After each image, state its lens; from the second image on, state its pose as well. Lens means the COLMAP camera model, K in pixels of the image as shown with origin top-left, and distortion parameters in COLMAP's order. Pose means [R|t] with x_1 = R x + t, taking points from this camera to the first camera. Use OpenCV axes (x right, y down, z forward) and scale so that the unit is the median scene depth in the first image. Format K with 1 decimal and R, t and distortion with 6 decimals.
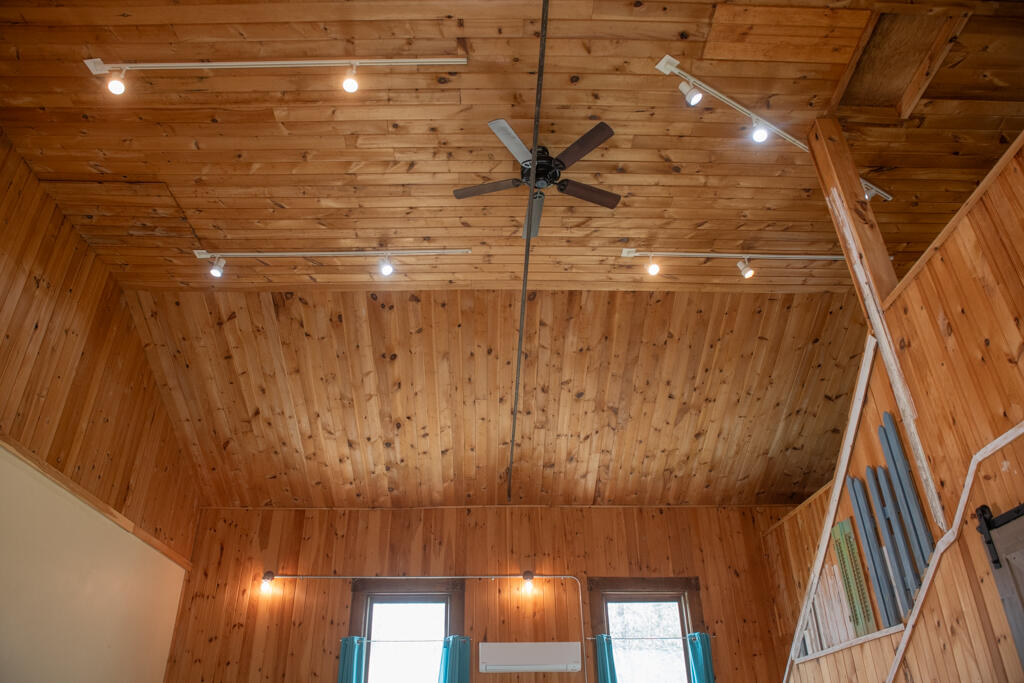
lens RADIAL K [[714.1, 0, 494.9], [0, 714.1, 354.7], [0, 0, 1]] dist [-0.015914, -0.010336]
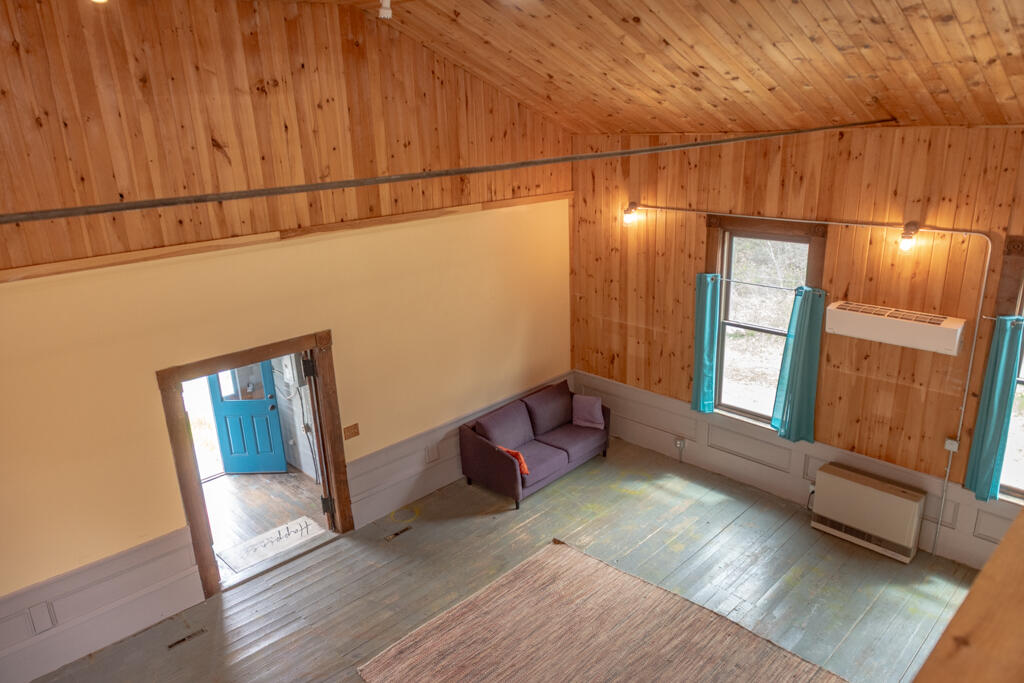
lens RADIAL K [[714.1, 0, 555.0], [0, 714.1, 286.0], [0, 0, 1]] dist [-0.015914, -0.010336]
pose [[0.678368, 0.199946, -0.706992, 0.354998], [0.398770, 0.707998, 0.582856, -0.249800], [0.617089, -0.677318, 0.400551, 0.451394]]
